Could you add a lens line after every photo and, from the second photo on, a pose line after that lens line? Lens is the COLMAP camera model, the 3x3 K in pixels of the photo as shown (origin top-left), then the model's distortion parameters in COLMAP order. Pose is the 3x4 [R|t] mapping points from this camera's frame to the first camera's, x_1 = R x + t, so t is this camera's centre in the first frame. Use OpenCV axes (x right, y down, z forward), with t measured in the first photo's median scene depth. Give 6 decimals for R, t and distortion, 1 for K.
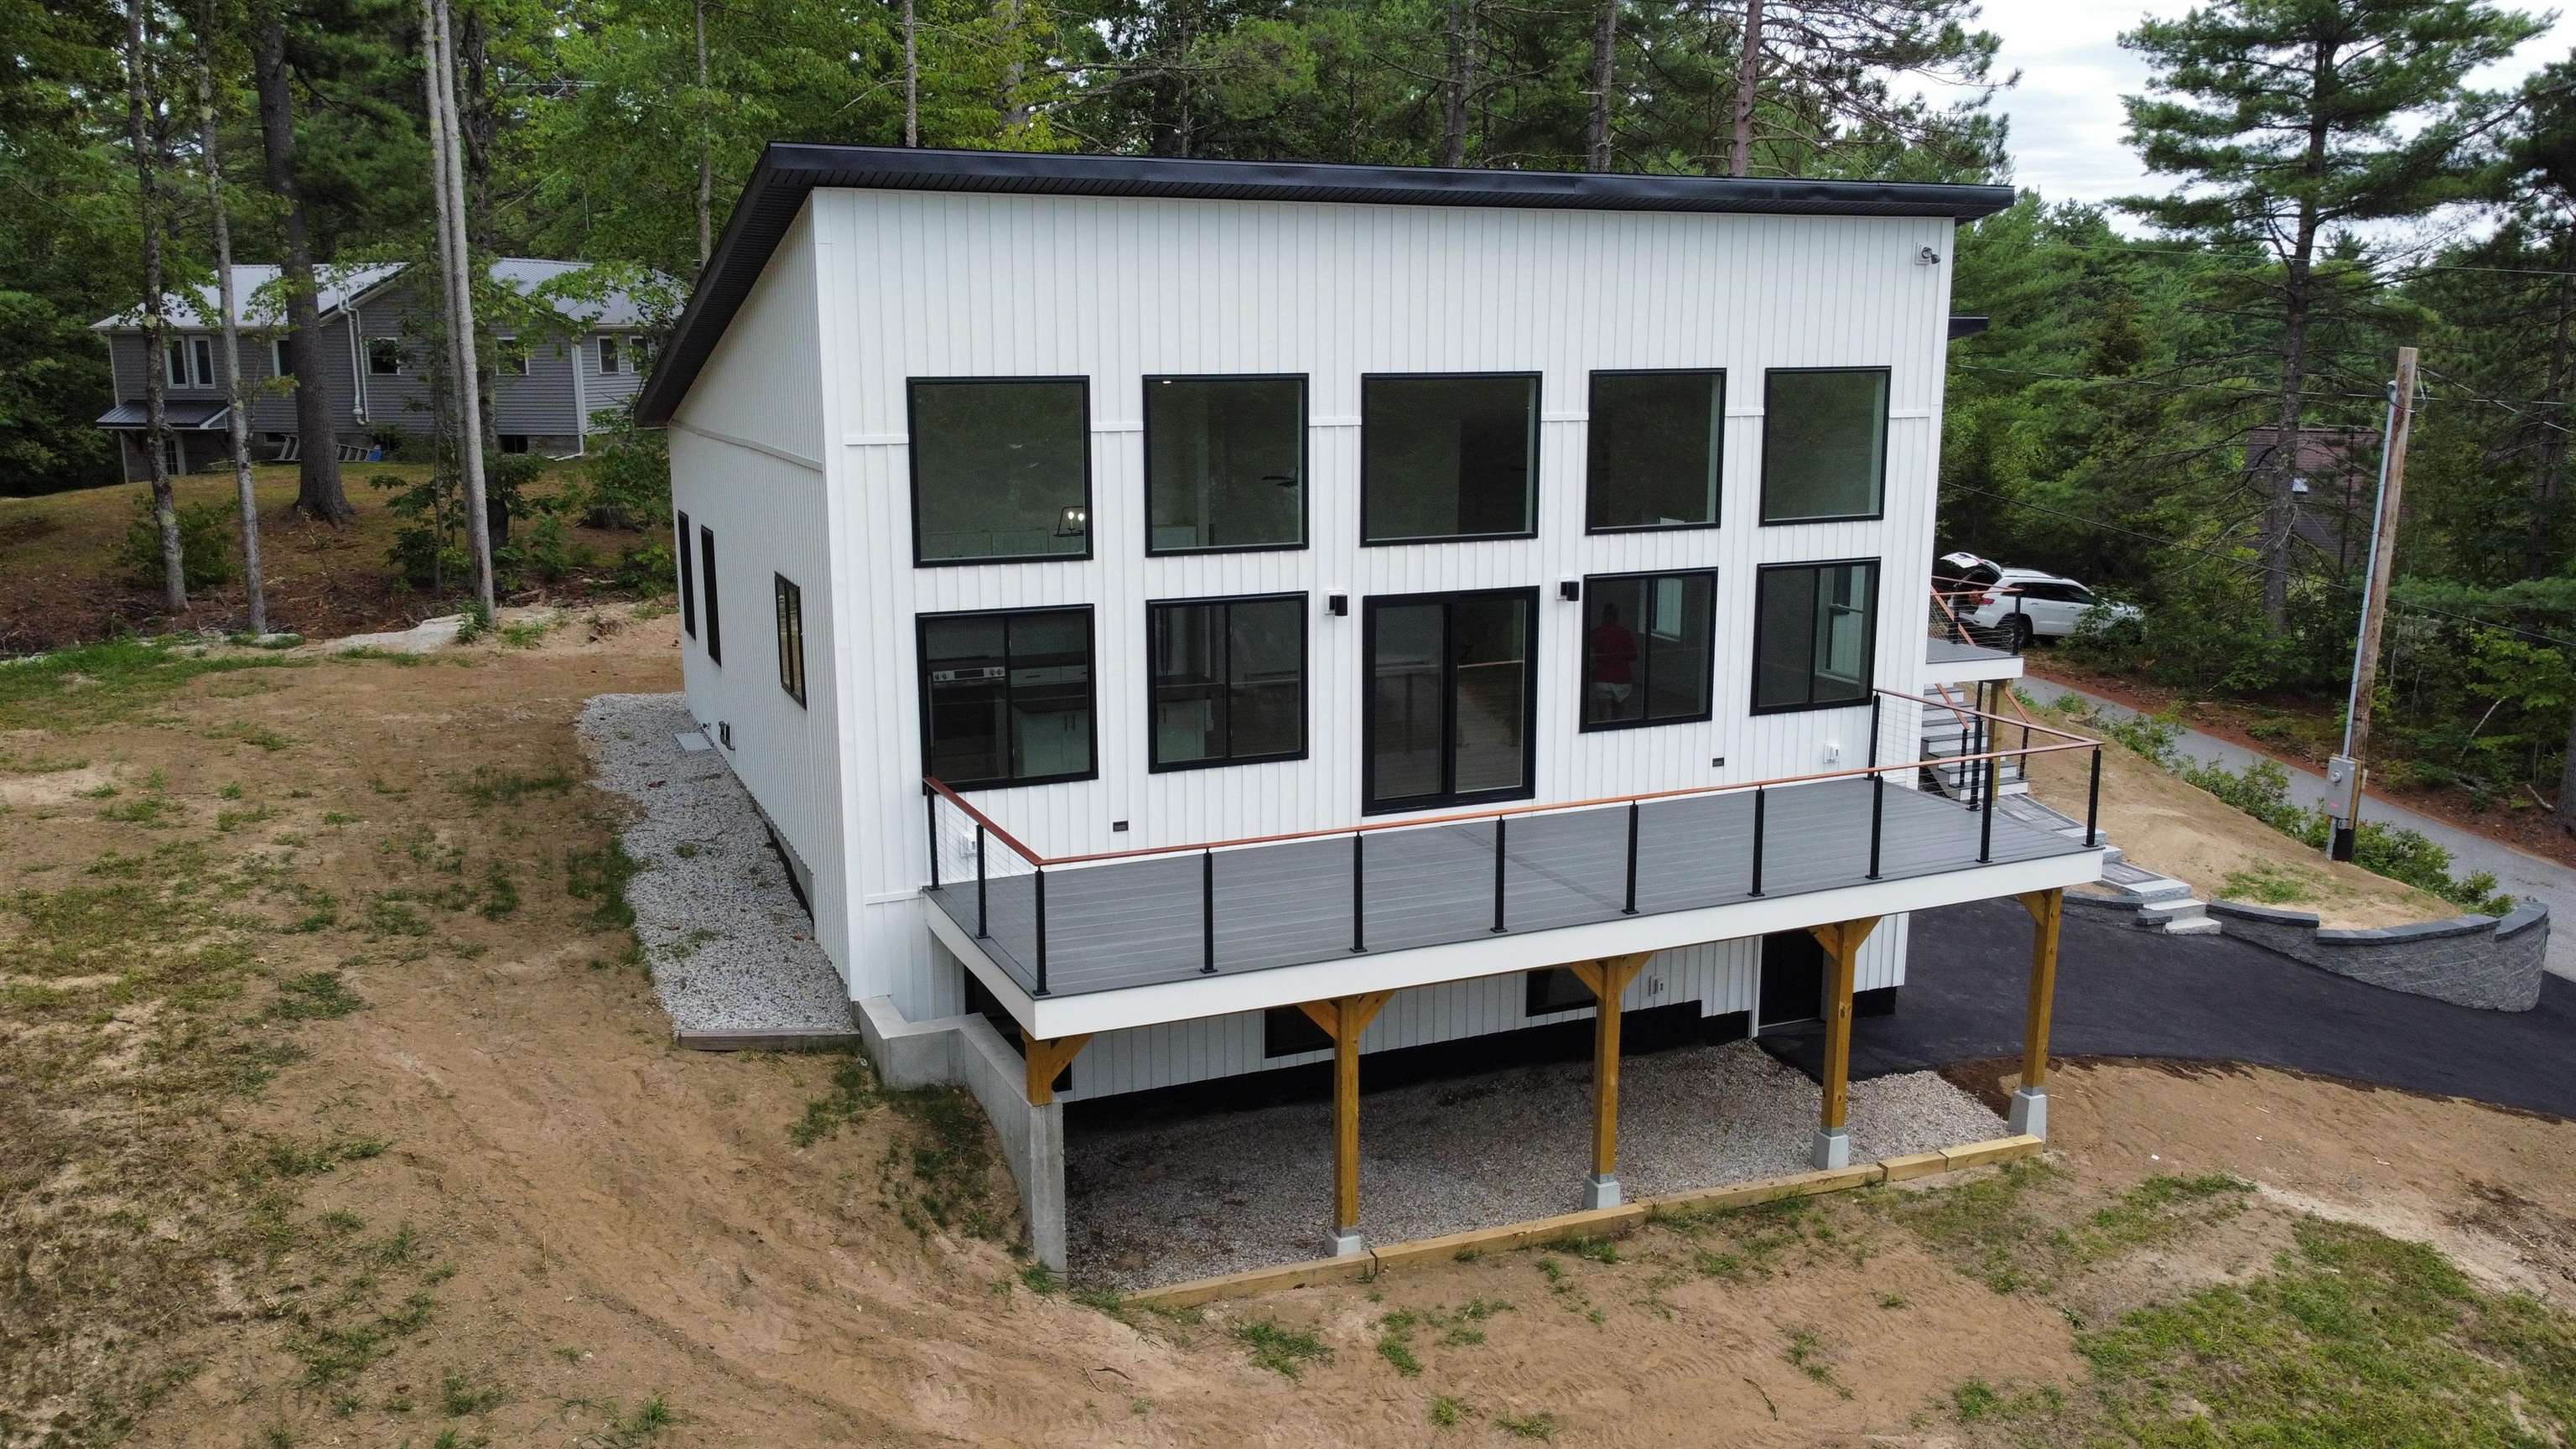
lens RADIAL K [[1968.5, 0, 1295.2], [0, 1968.5, 725.7], [0, 0, 1]] dist [-0.008125, 0.000329]
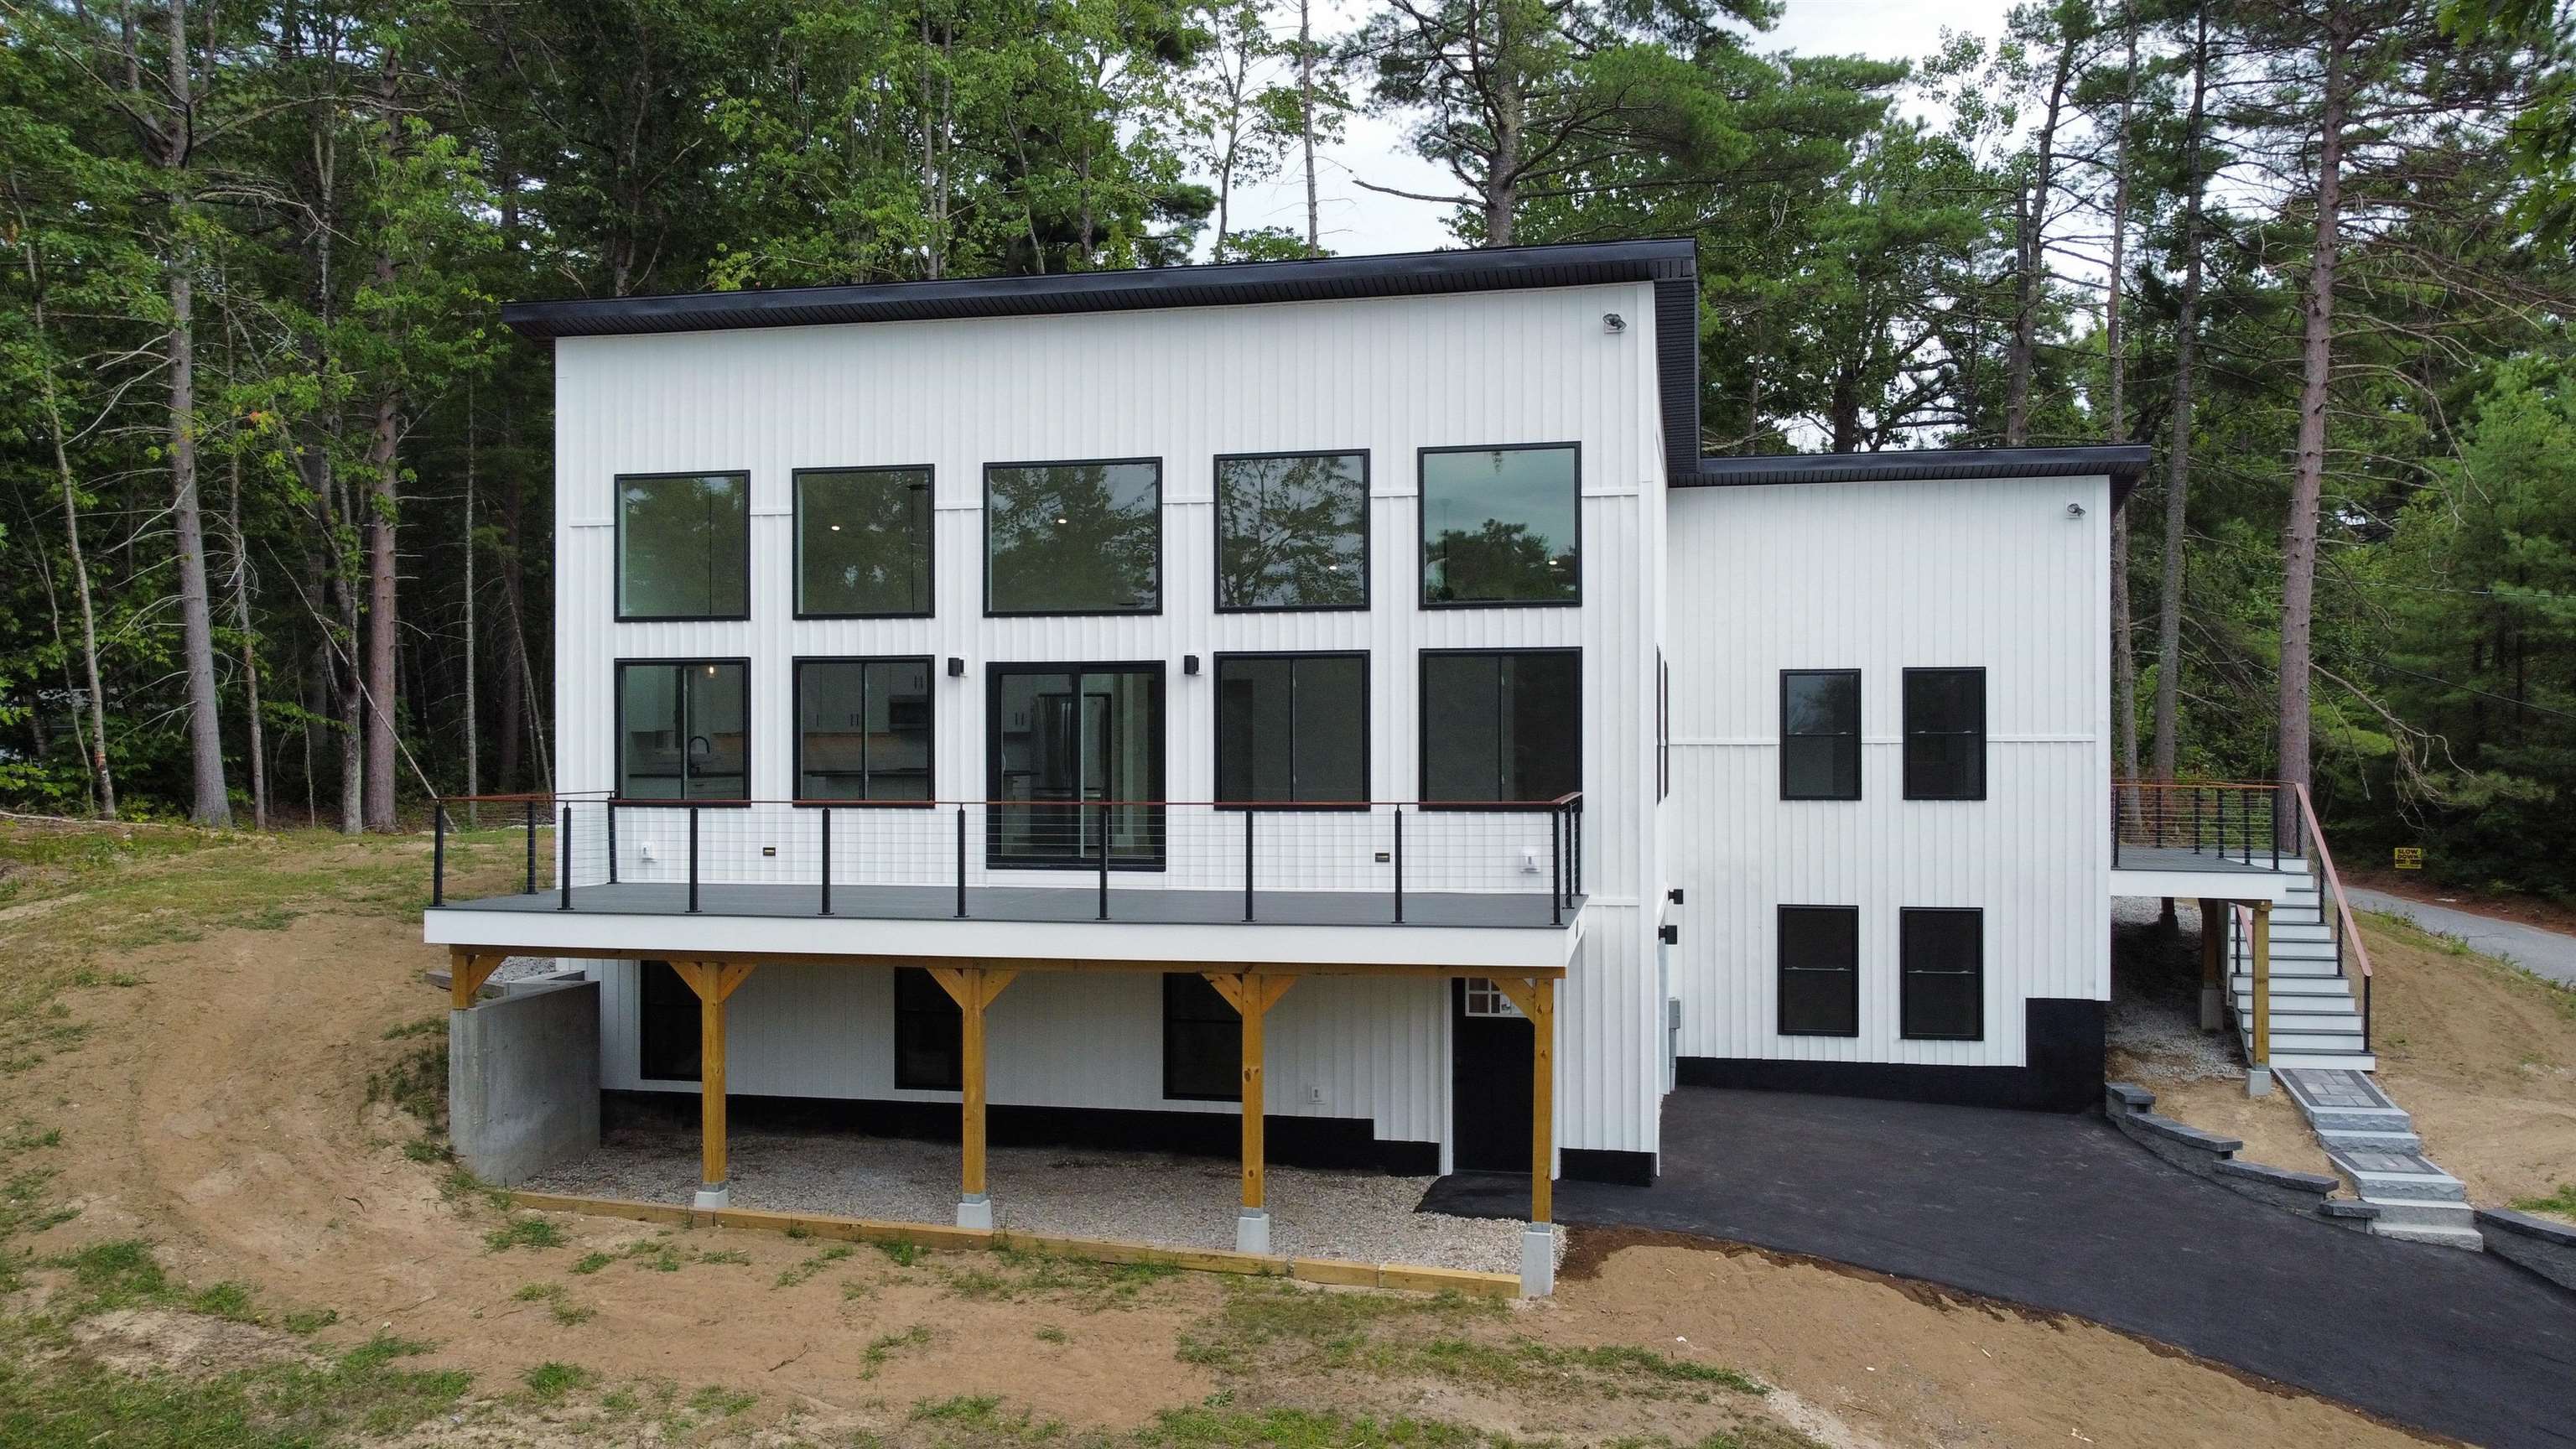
lens RADIAL K [[1968.5, 0, 1274.8], [0, 1968.5, 728.9], [0, 0, 1]] dist [-0.008125, 0.000329]
pose [[0.809764, -0.003625, -0.586745, 0.806566], [-0.114786, 0.979681, -0.164468, 0.132226], [0.575419, 0.200530, 0.792894, 0.229025]]
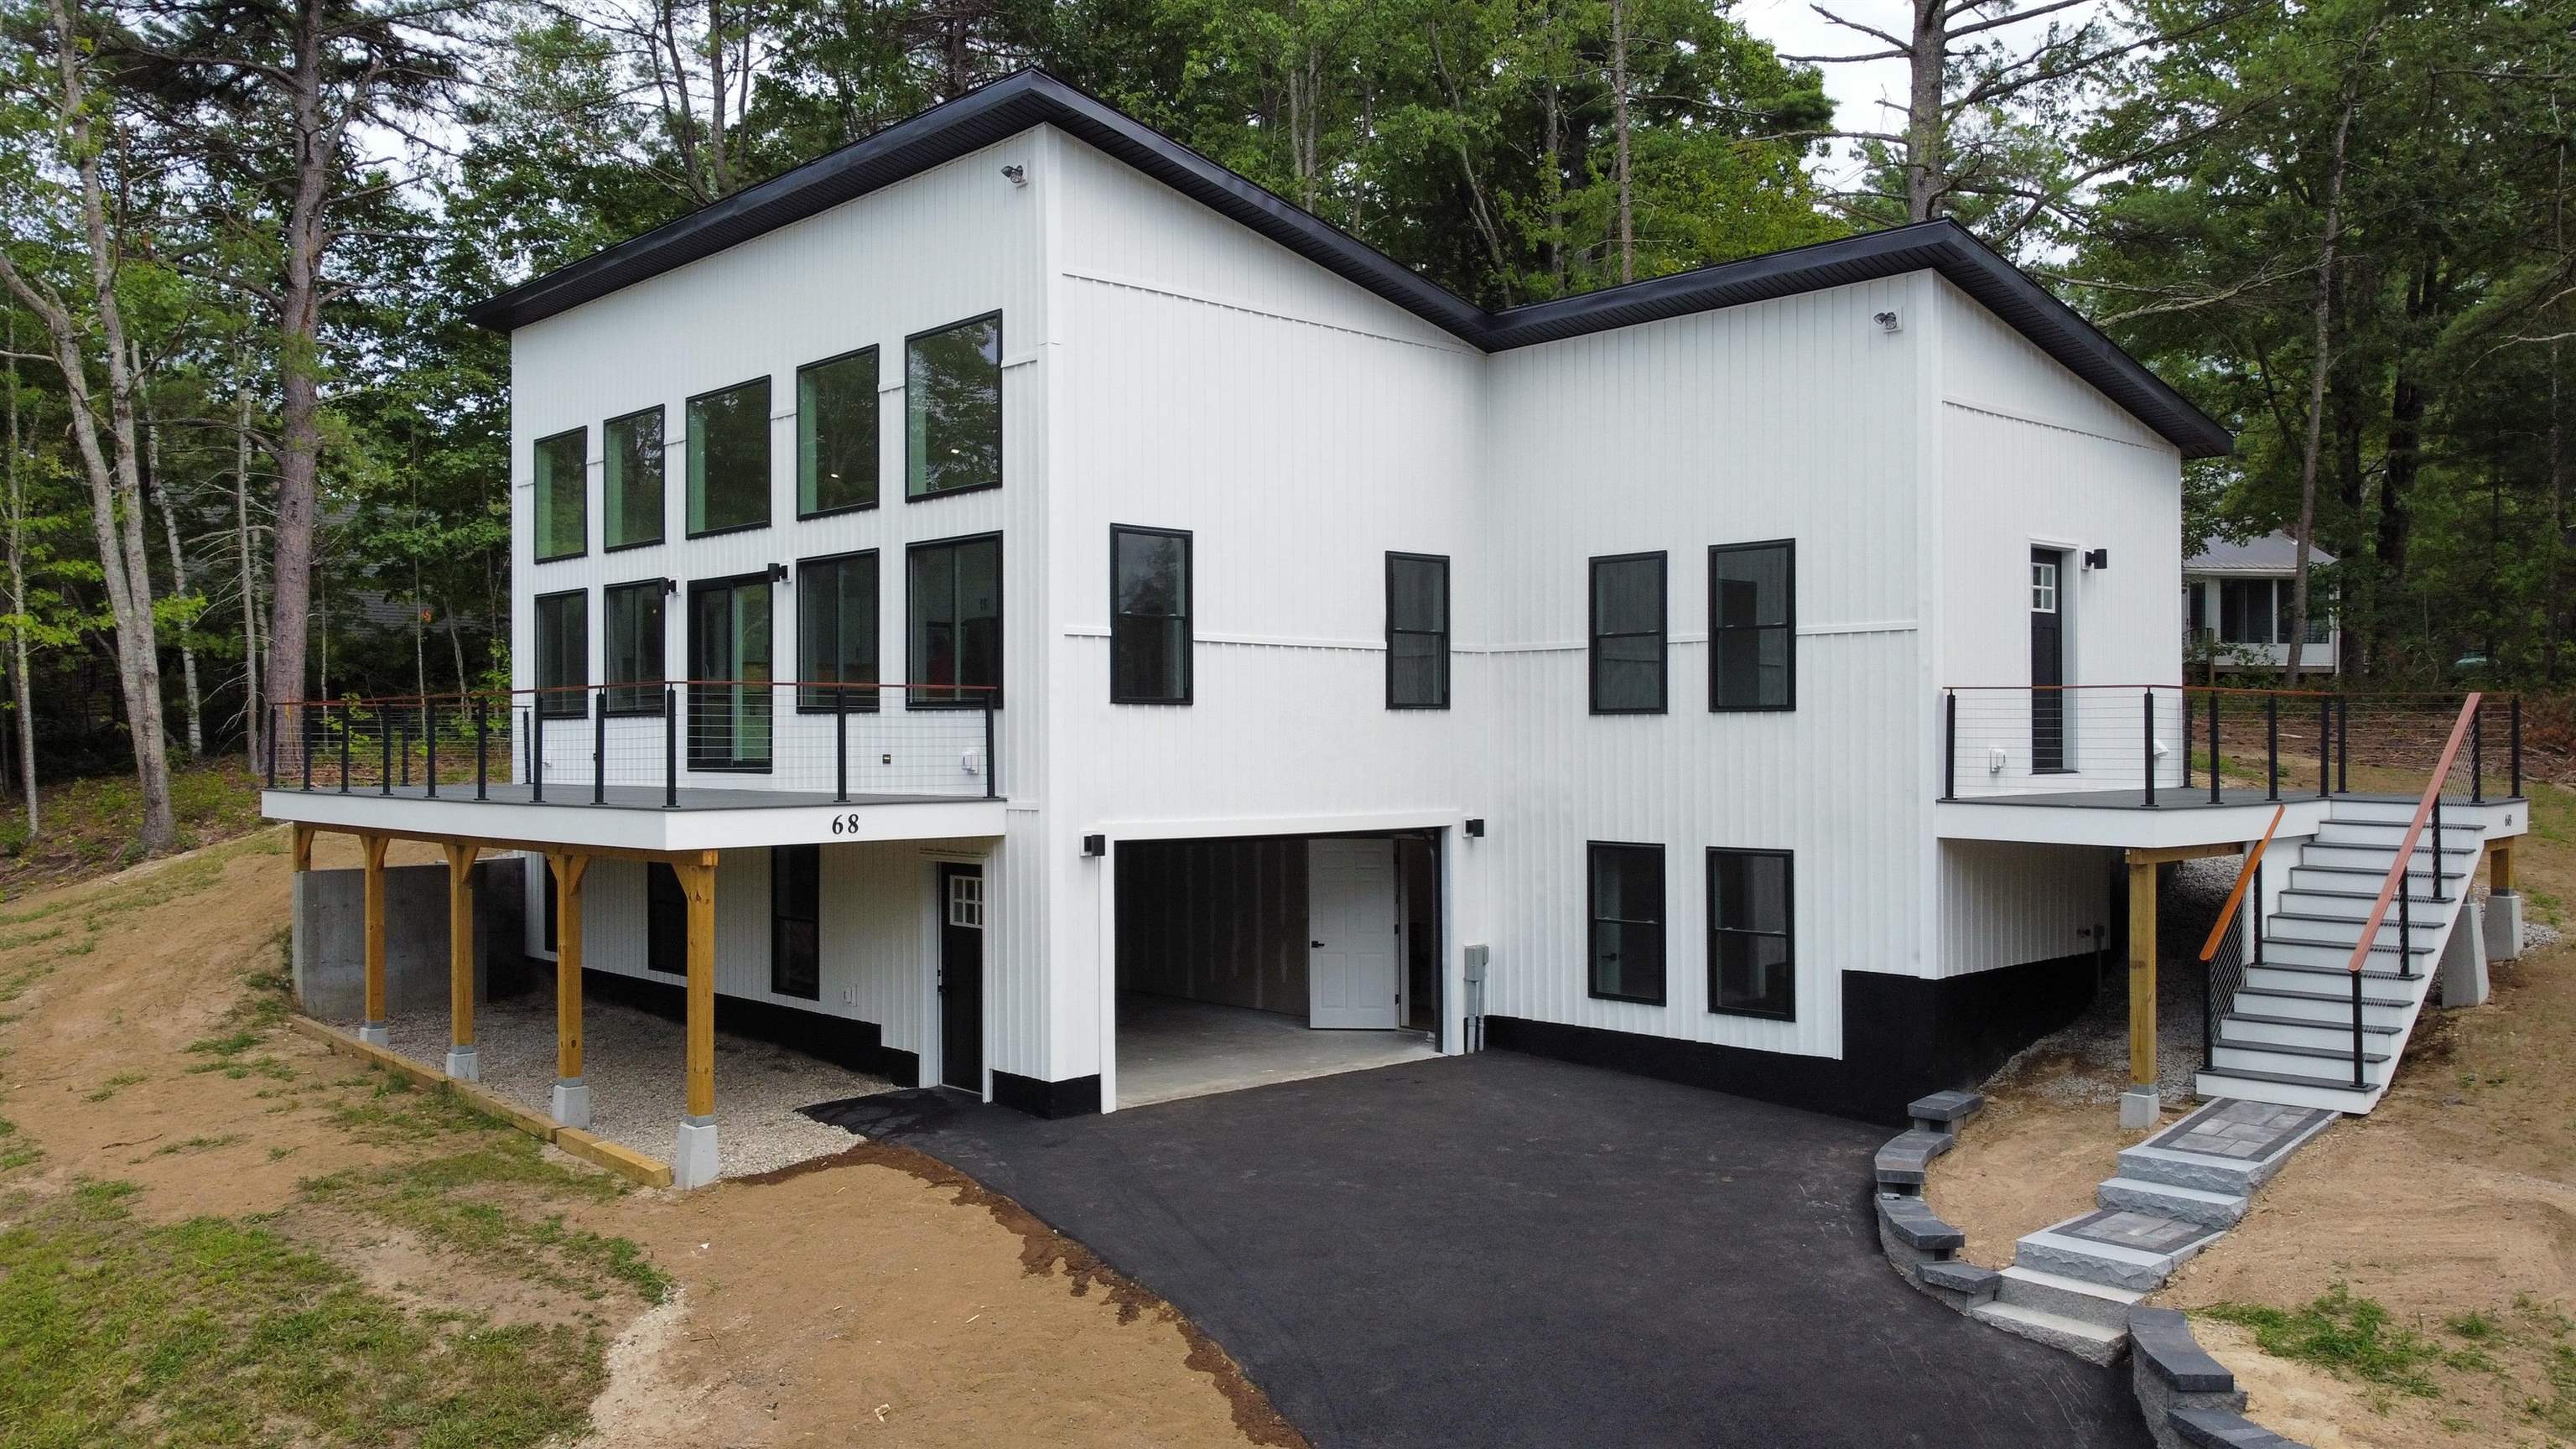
lens RADIAL K [[1968.5, 0, 1289.6], [0, 1968.5, 731.8], [0, 0, 1]] dist [-0.008125, 0.000329]
pose [[0.340739, -0.003662, -0.940151, 1.271941], [-0.182675, 0.980676, -0.070027, 0.040312], [0.922240, 0.195603, 0.333485, 0.954653]]
